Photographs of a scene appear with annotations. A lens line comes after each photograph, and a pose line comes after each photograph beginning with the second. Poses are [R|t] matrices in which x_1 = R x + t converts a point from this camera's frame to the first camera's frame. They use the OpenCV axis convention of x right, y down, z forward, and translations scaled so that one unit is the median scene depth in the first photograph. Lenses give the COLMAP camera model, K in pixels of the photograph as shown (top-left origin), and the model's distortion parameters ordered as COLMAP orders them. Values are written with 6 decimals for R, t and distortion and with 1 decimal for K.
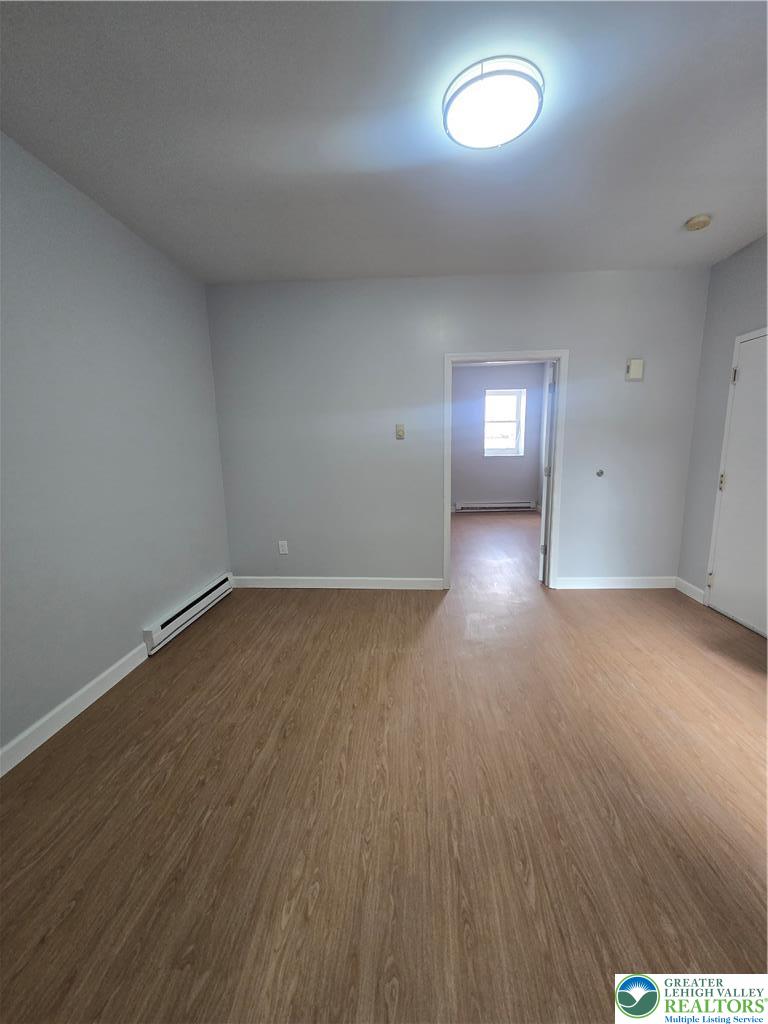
lens RADIAL K [[416.2, 0, 385.6], [0, 416.2, 514.9], [0, 0, 1]] dist [-0.013933, 0.000311]
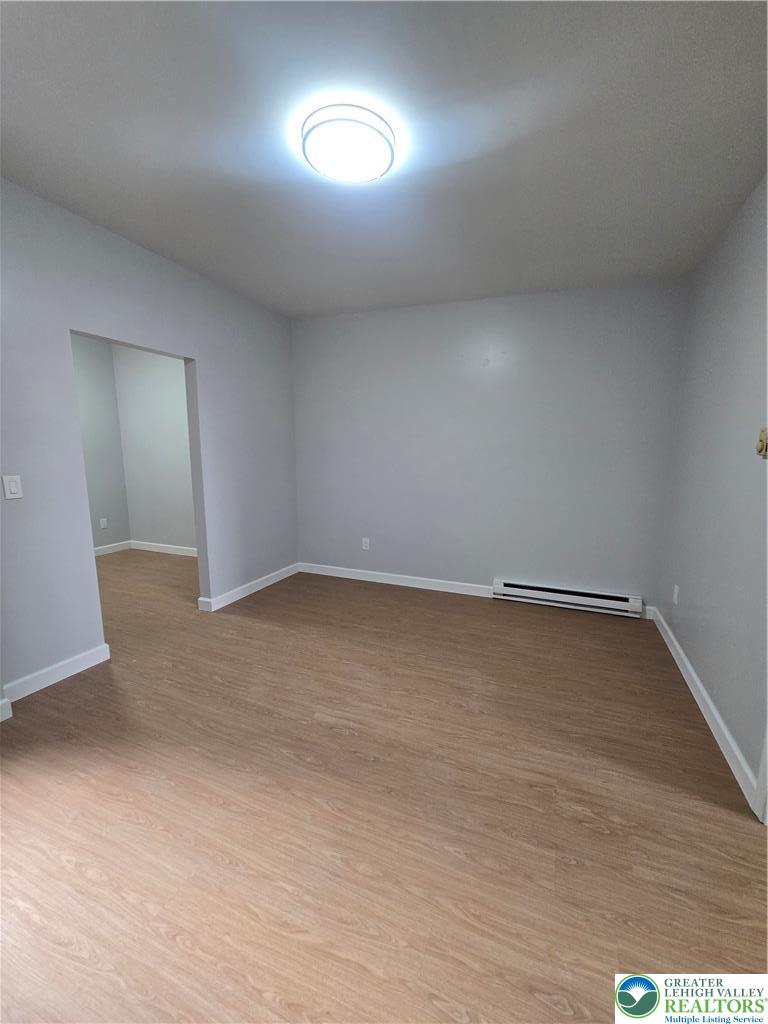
lens RADIAL K [[416.2, 0, 387.2], [0, 416.2, 513.7], [0, 0, 1]] dist [-0.013933, 0.000311]
pose [[-0.317422, 0.166787, -0.933502, 1.236733], [-0.167761, 0.959007, 0.228389, -0.302518], [0.933327, 0.229101, -0.276429, 1.438983]]
